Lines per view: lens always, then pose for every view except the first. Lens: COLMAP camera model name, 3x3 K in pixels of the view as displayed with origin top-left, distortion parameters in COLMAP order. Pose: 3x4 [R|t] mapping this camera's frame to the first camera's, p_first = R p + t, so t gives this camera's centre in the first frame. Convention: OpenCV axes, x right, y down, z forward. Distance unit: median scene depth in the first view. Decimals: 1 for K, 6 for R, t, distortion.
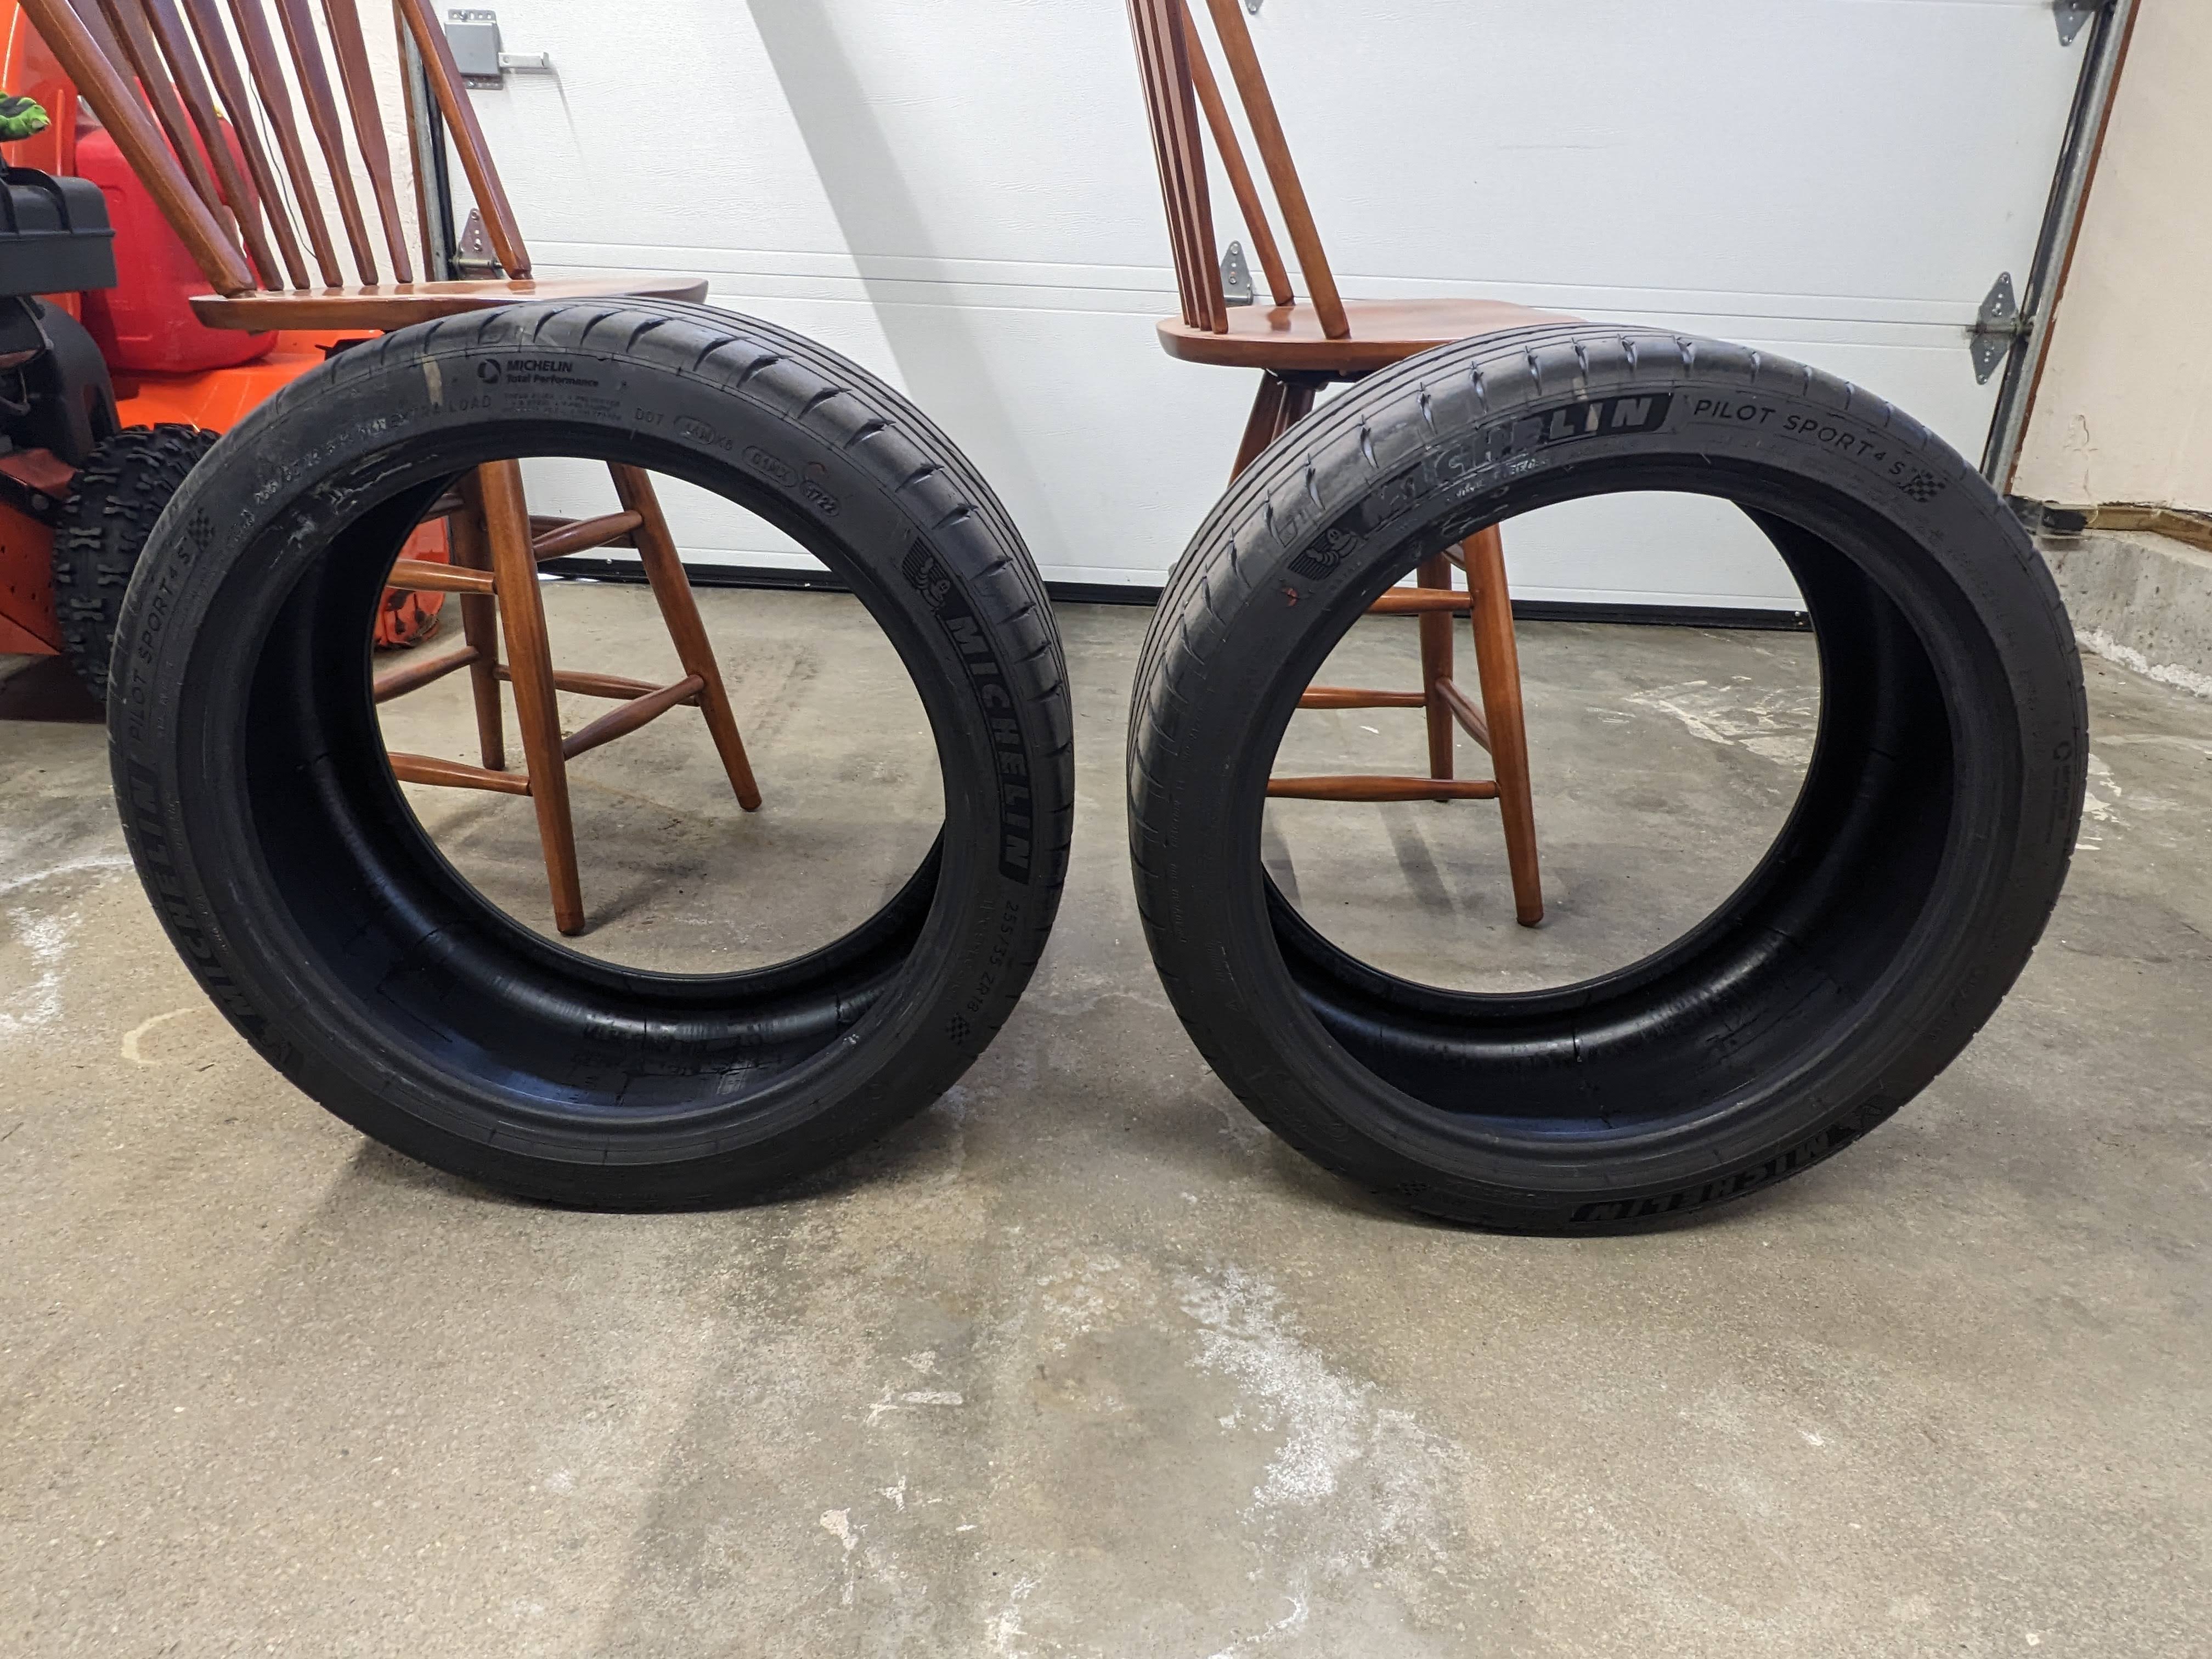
lens RADIAL K [[1382.9, 0, 1106.4], [0, 1382.9, 869.3], [0, 0, 1]] dist [-0.000985, -0.002790]
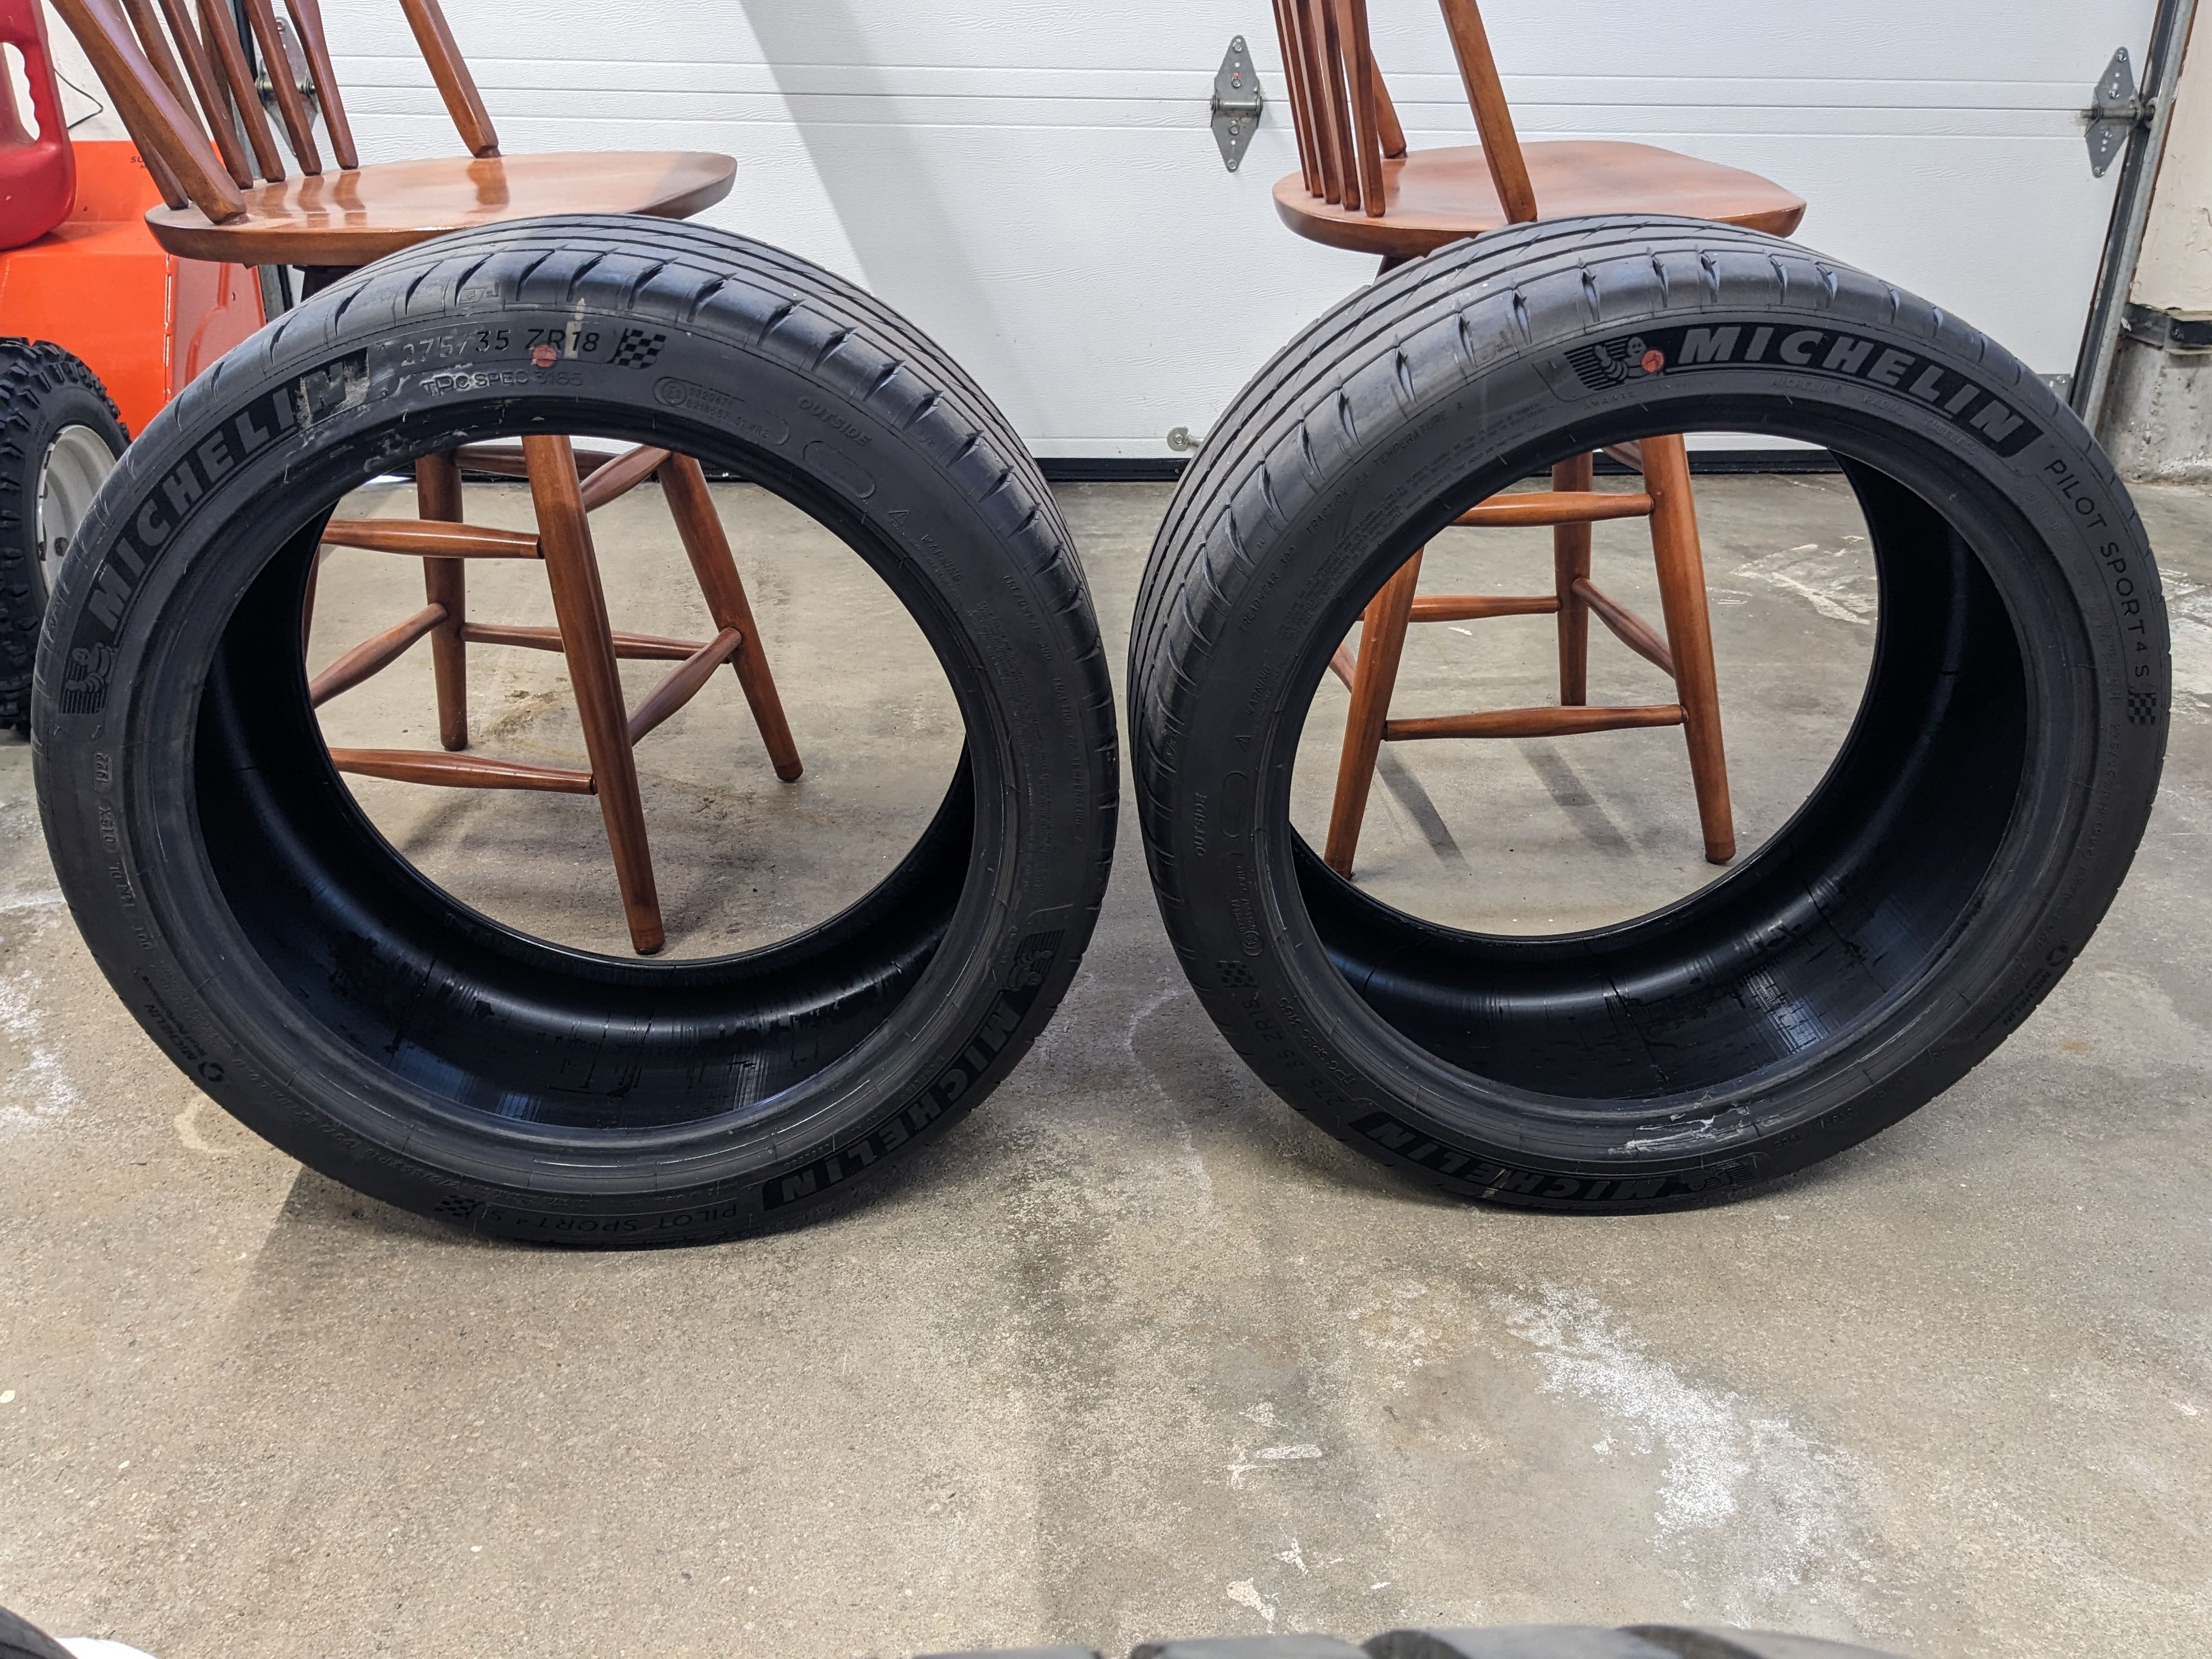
lens RADIAL K [[1730.6, 0, 1106.0], [0, 1730.6, 829.5], [0, 0, 1]] dist [0.034380, -0.040736]
pose [[0.994177, -0.065454, 0.085600, -0.300836], [0.061964, 0.997160, 0.042815, -0.088042], [-0.088159, -0.037261, 0.995409, -0.130199]]
